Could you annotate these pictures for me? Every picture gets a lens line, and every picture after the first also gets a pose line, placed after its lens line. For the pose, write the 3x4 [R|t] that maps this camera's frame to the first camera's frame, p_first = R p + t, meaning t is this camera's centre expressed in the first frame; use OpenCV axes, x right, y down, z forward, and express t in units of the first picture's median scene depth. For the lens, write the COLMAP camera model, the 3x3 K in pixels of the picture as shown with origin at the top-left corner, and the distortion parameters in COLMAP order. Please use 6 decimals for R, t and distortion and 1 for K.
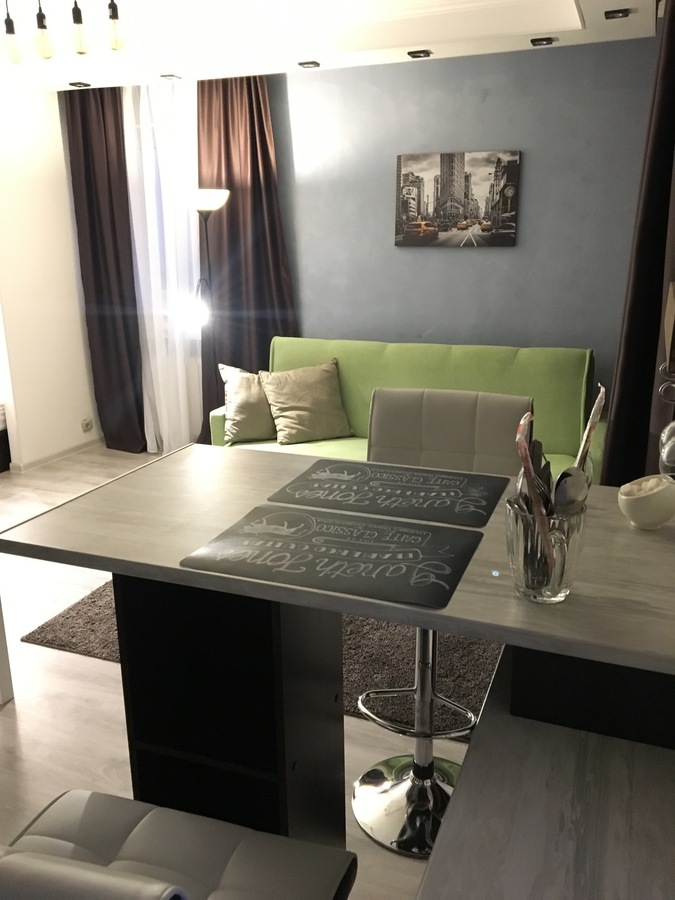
lens RADIAL K [[754.7, 0, 338.1], [0, 754.7, 445.5], [0, 0, 1]] dist [0.089768, -0.138329]
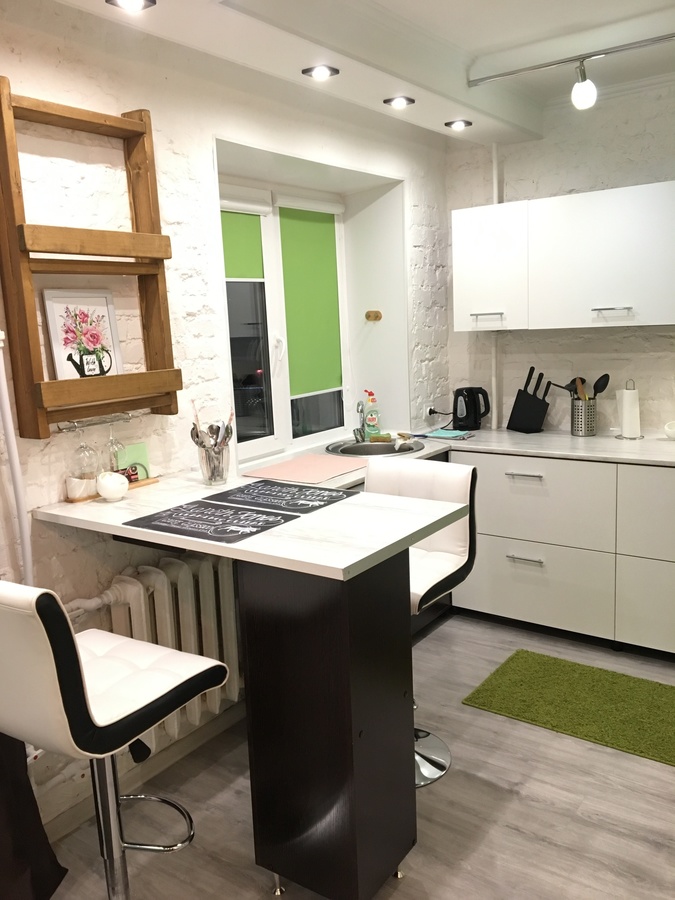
lens RADIAL K [[754.7, 0, 338.1], [0, 754.7, 445.5], [0, 0, 1]] dist [0.089768, -0.138329]
pose [[-0.969670, 0.010141, 0.244208, -0.166350], [0.115758, 0.899034, 0.422301, -0.210562], [-0.215269, 0.437762, -0.872940, 0.700812]]
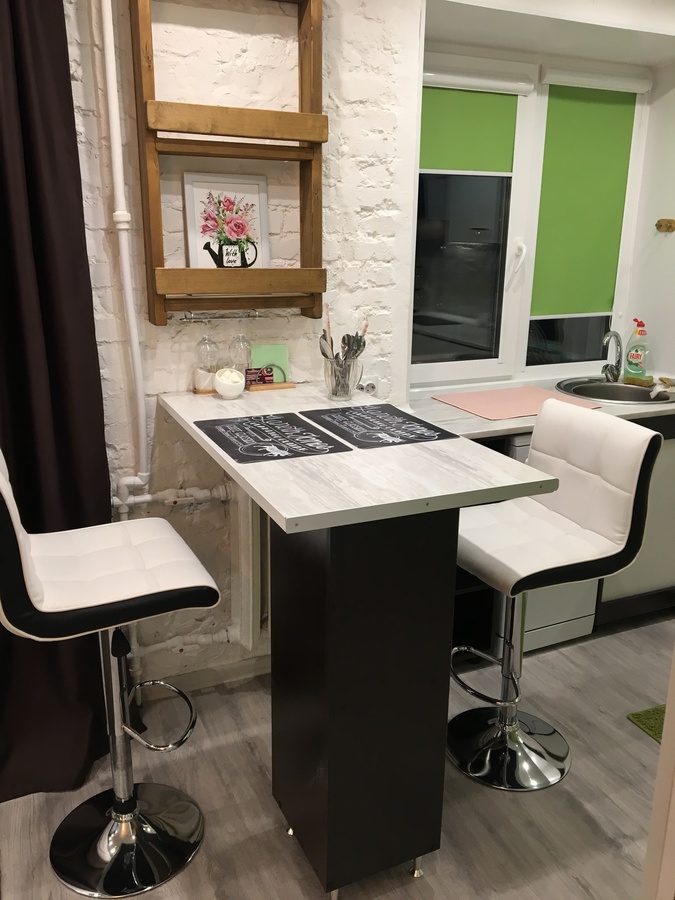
lens RADIAL K [[754.7, 0, 338.1], [0, 754.7, 445.5], [0, 0, 1]] dist [0.089768, -0.138329]
pose [[-0.717901, -0.193023, 0.668850, -0.292477], [0.182584, 0.874948, 0.448475, -0.161072], [-0.671774, 0.444082, -0.592883, 0.560339]]
